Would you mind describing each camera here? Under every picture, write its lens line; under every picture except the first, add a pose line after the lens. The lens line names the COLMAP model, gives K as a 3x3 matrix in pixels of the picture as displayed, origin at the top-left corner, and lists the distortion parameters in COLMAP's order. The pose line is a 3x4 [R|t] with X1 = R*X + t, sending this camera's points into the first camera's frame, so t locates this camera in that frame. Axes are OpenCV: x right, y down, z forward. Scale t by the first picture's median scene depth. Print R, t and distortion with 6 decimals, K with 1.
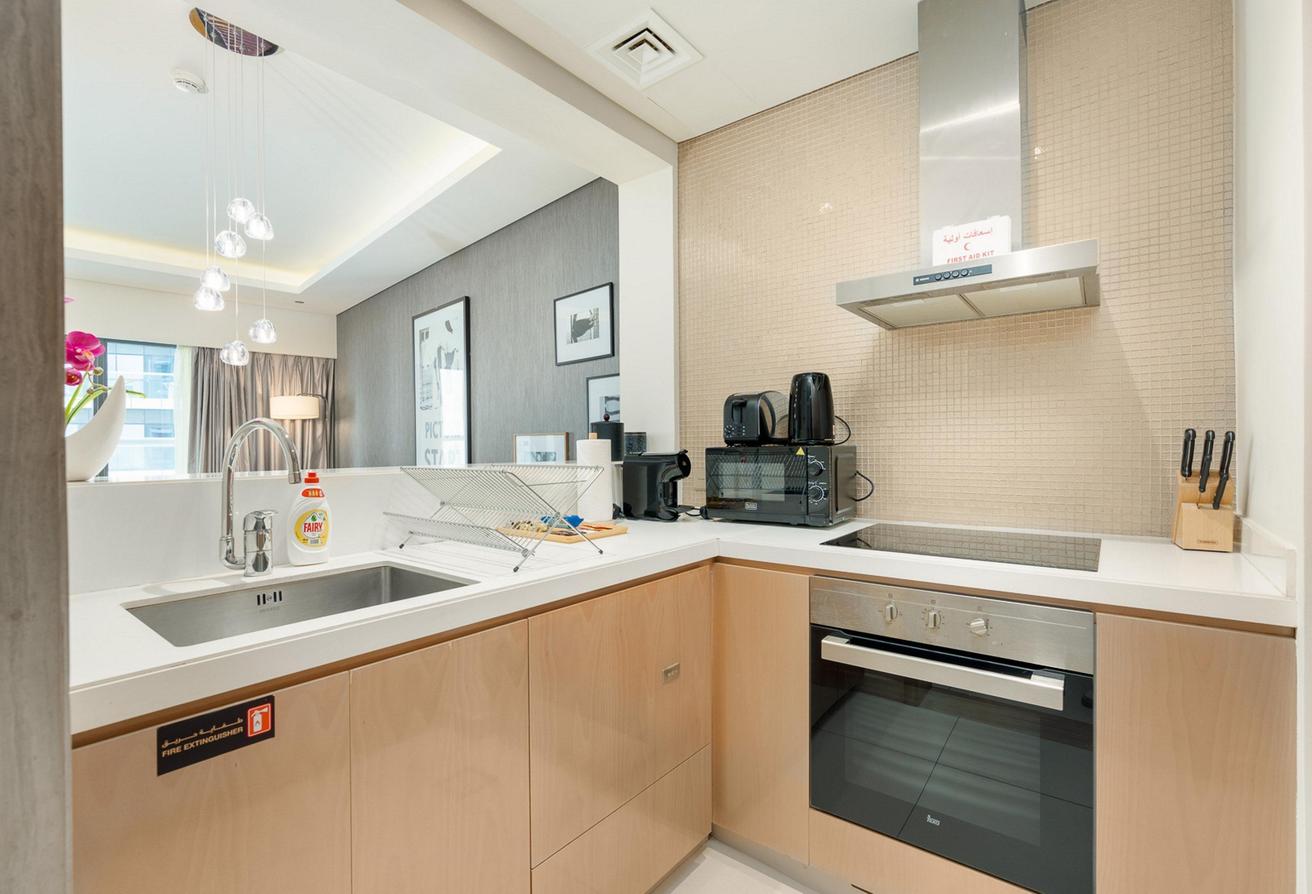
lens RADIAL K [[604.7, 0, 630.0], [0, 604.7, 445.1], [0, 0, 1]] dist [-0.004271, 0.002064]
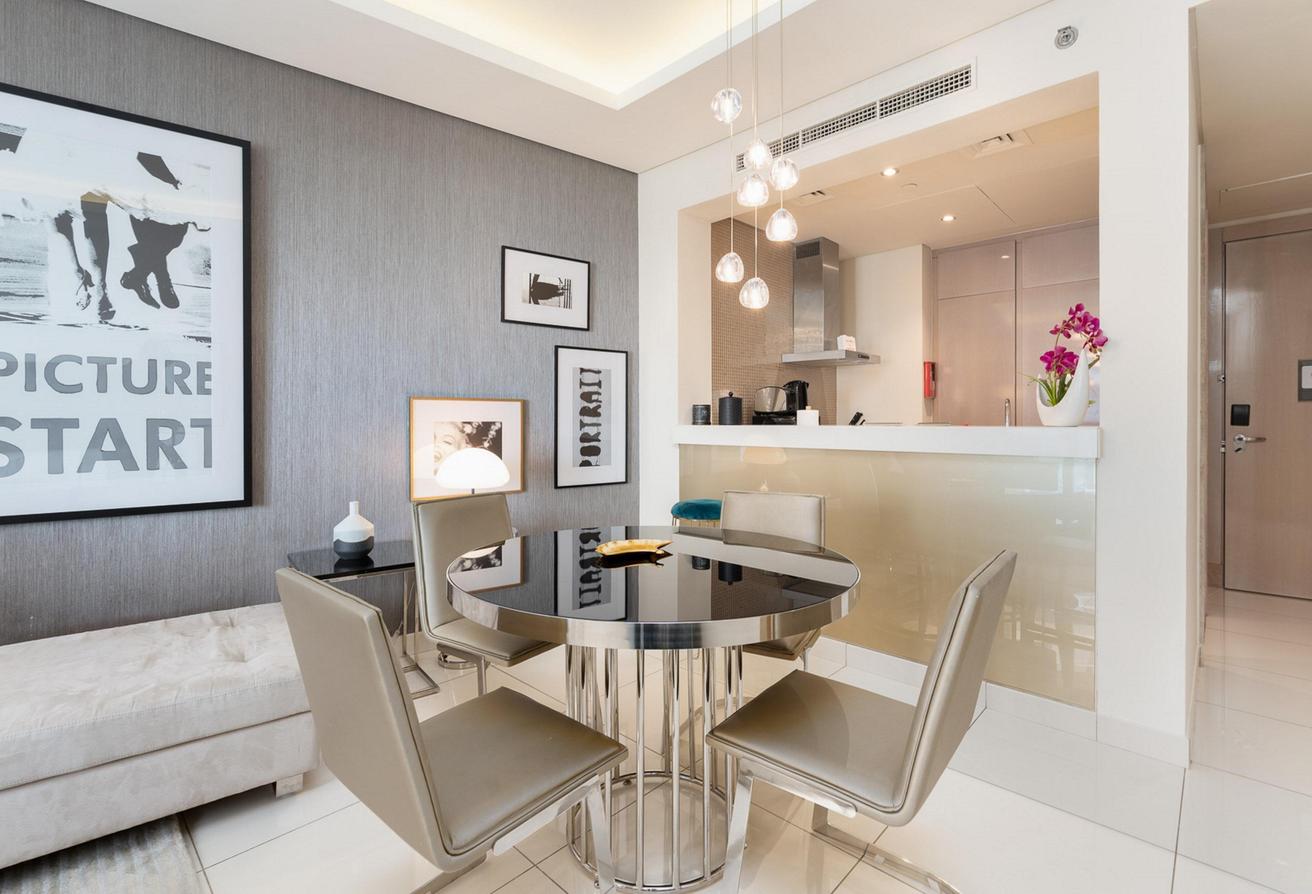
lens RADIAL K [[604.7, 0, 656.8], [0, 604.7, 425.1], [0, 0, 1]] dist [-0.004271, 0.002064]
pose [[0.074354, -0.000299, 0.997232, -0.710528], [0.002300, 0.999997, 0.000128, 0.012807], [-0.997229, 0.002284, 0.074354, 0.521661]]
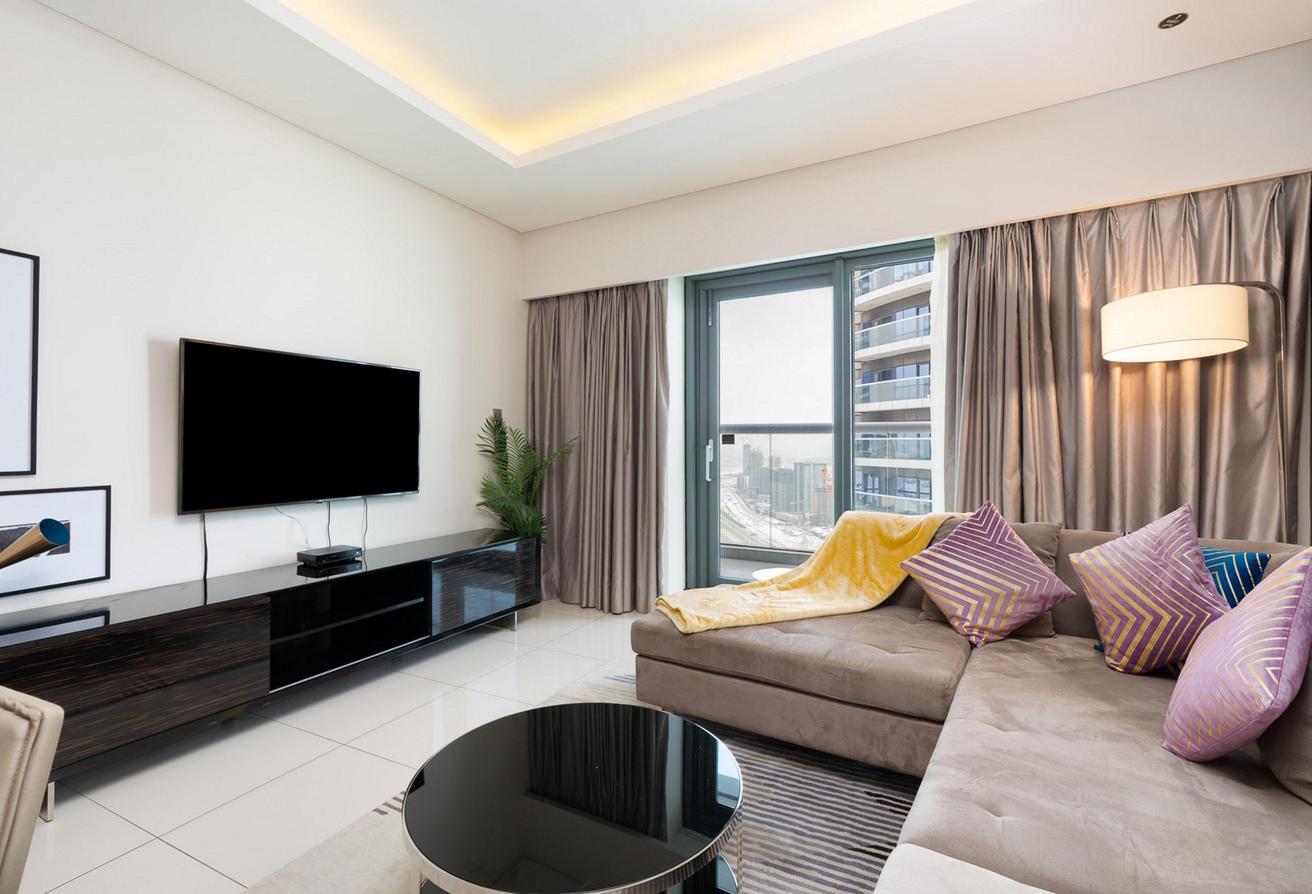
lens RADIAL K [[604.7, 0, 658.8], [0, 604.7, 438.4], [0, 0, 1]] dist [-0.004271, 0.002064]
pose [[0.235229, 0.003175, -0.971935, -0.341112], [-0.001403, 0.999995, 0.002927, 0.008443], [0.971939, 0.000675, 0.235232, 0.776422]]
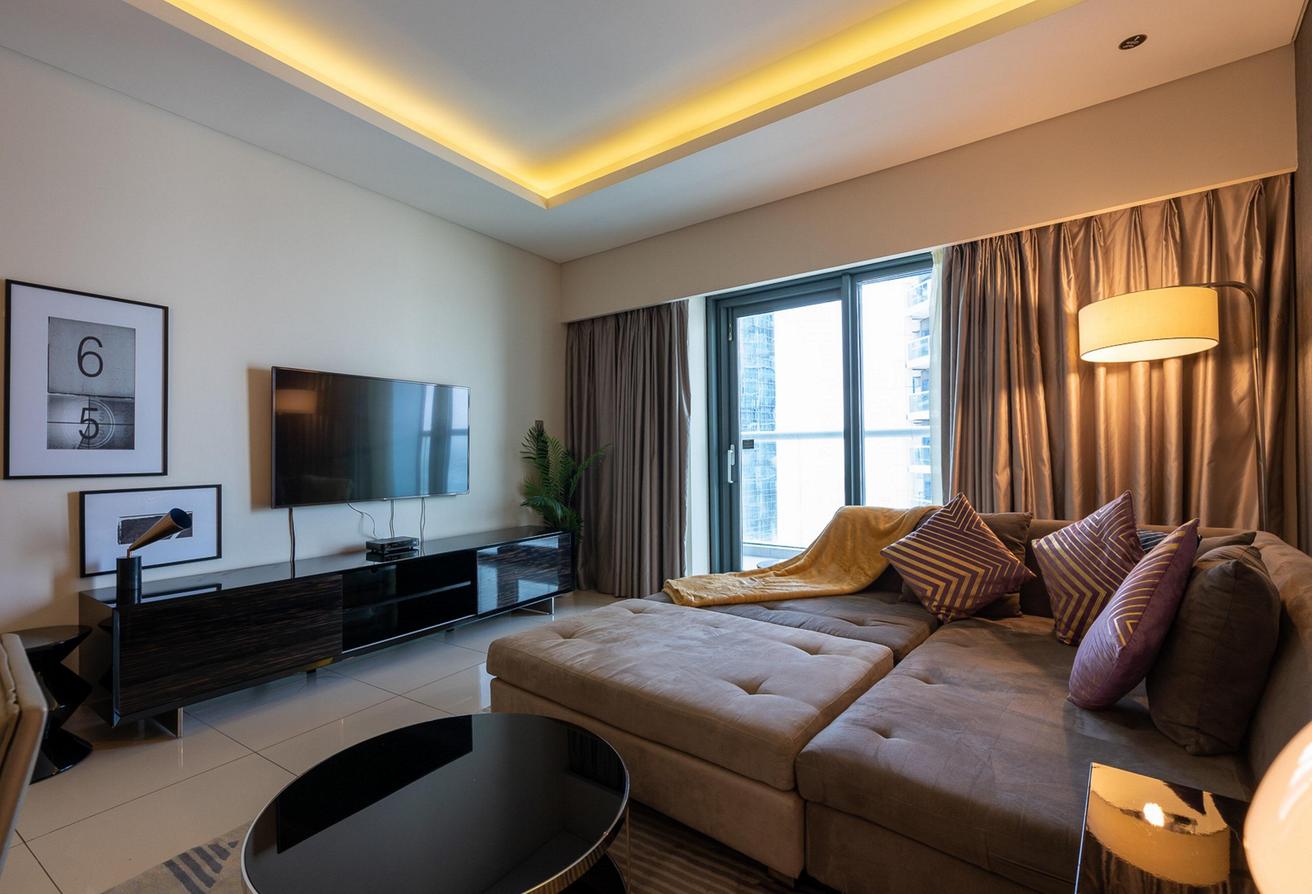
lens RADIAL K [[604.7, 0, 676.7], [0, 604.7, 449.0], [0, 0, 1]] dist [-0.004271, 0.002064]
pose [[0.135671, -0.004577, -0.990743, -0.262710], [0.013720, 0.999902, -0.002741, 0.018489], [0.990659, -0.013221, 0.135720, 0.826522]]
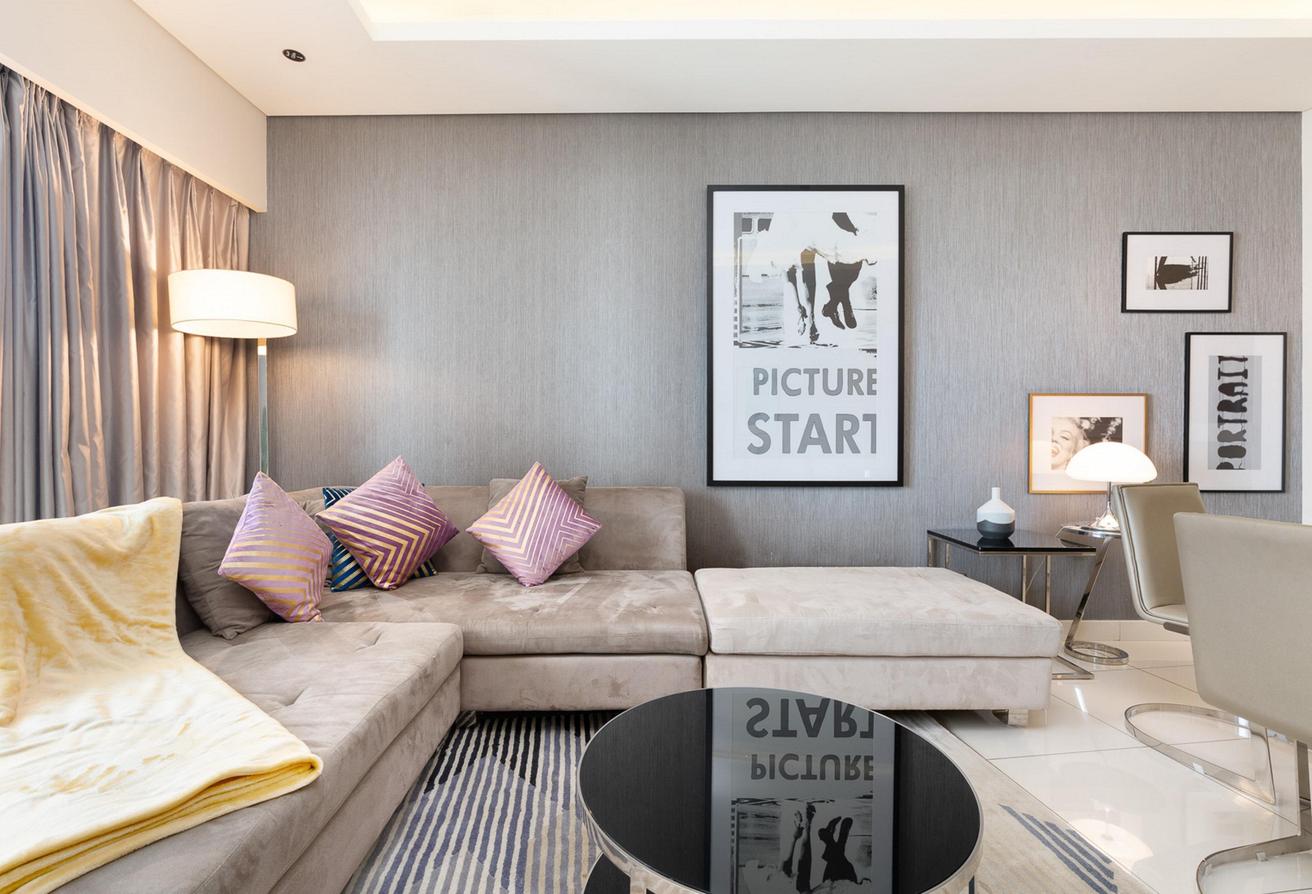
lens RADIAL K [[604.7, 0, 650.7], [0, 604.7, 439.2], [0, 0, 1]] dist [-0.004271, 0.002064]
pose [[0.676685, 0.008018, 0.736229, -0.850817], [-0.004834, 0.999968, -0.006447, 0.036851], [-0.736257, 0.000804, 0.676702, 0.670241]]
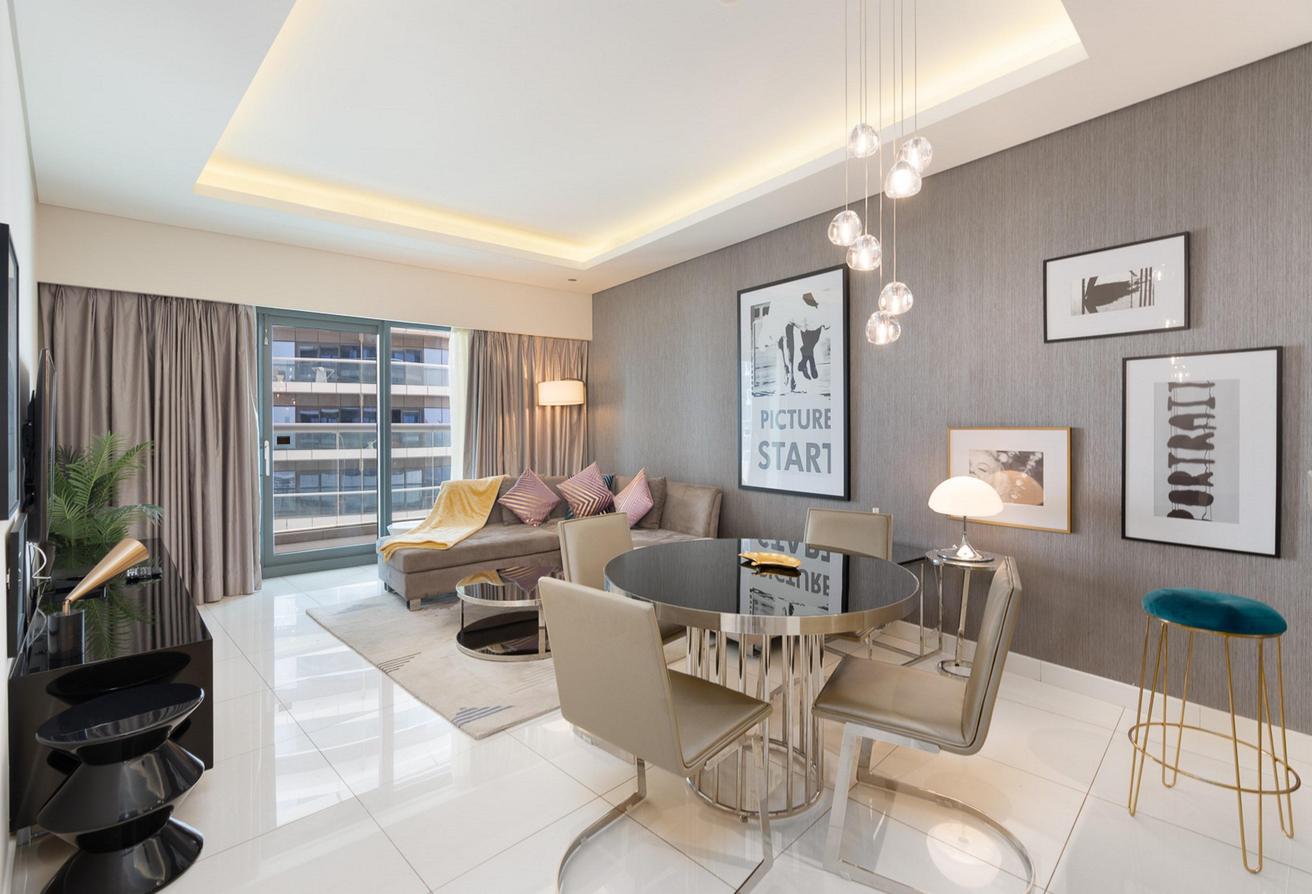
lens RADIAL K [[604.7, 0, 645.2], [0, 604.7, 432.3], [0, 0, 1]] dist [-0.004271, 0.002064]
pose [[0.993099, 0.004051, -0.117206, -0.403186], [-0.002858, 0.999942, 0.010346, -0.014856], [0.117241, -0.009940, 0.993054, 0.106725]]
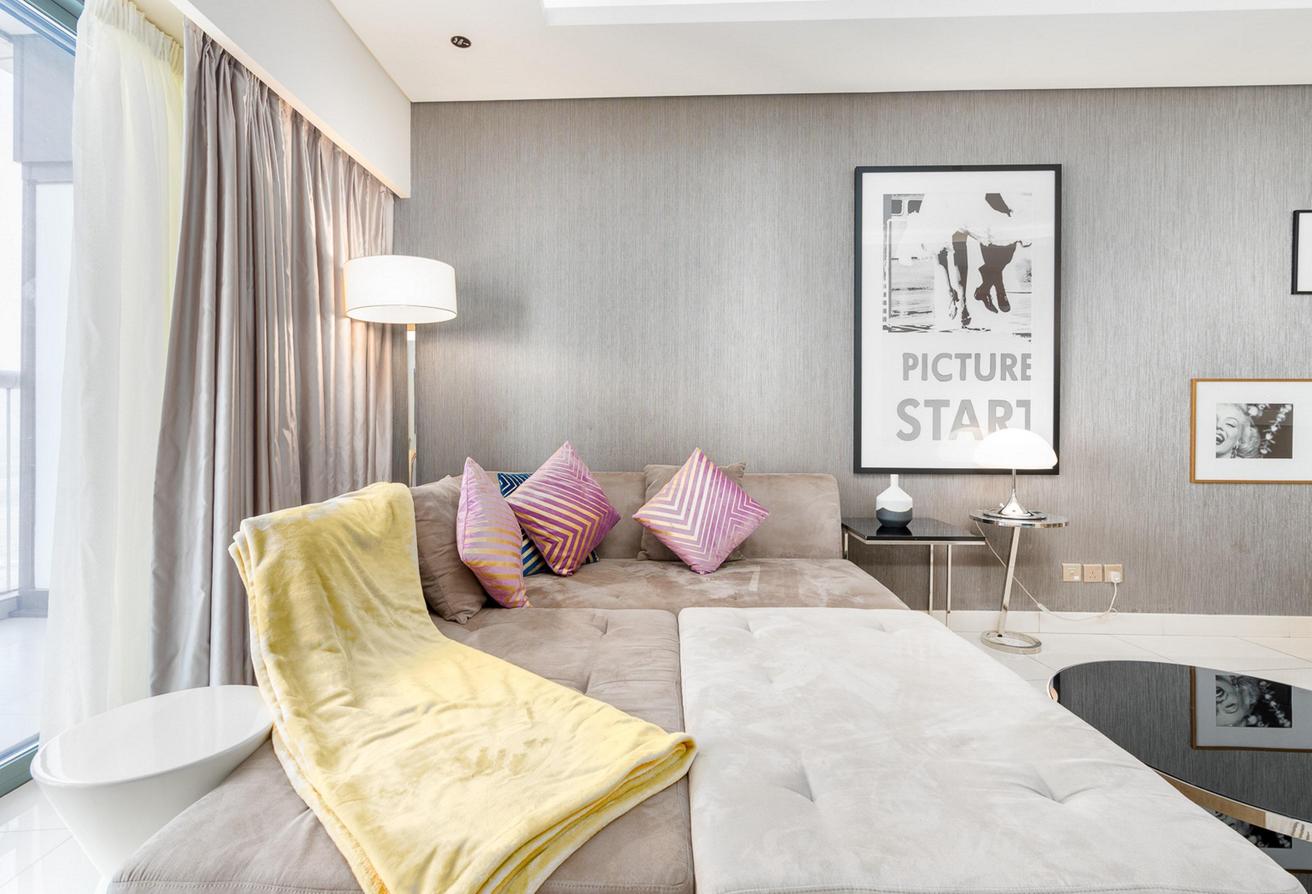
lens RADIAL K [[604.7, 0, 644.3], [0, 604.7, 425.8], [0, 0, 1]] dist [-0.004271, 0.002064]
pose [[0.700967, 0.009733, 0.713127, -0.935031], [-0.007837, 0.999952, -0.005944, 0.038151], [-0.713150, -0.001422, 0.701010, 0.768841]]
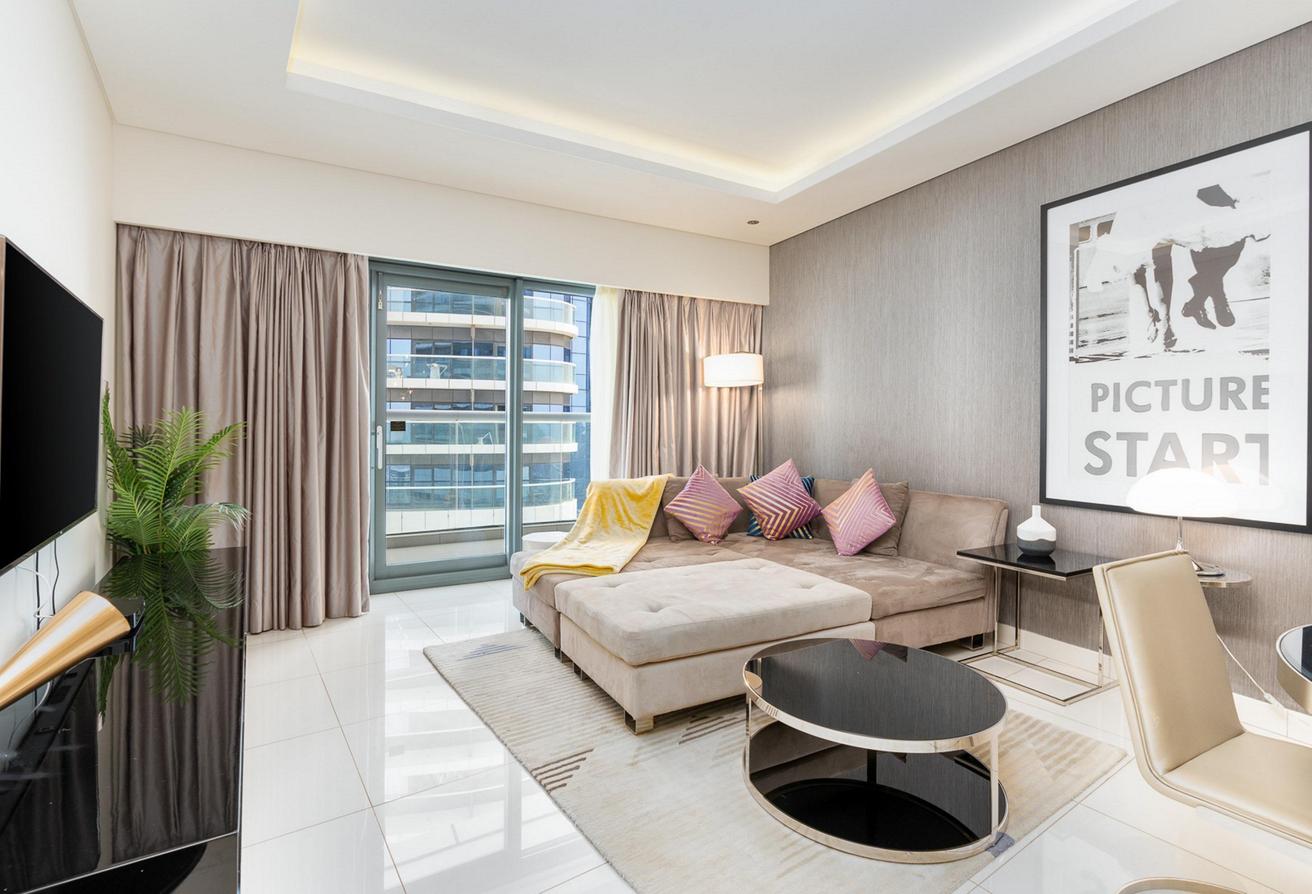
lens RADIAL K [[604.7, 0, 651.9], [0, 604.7, 428.4], [0, 0, 1]] dist [-0.004271, 0.002064]
pose [[0.965580, 0.015228, -0.259660, -0.588774], [-0.014403, 0.999883, 0.005078, 0.006703], [0.259707, -0.001163, 0.965687, 0.349347]]
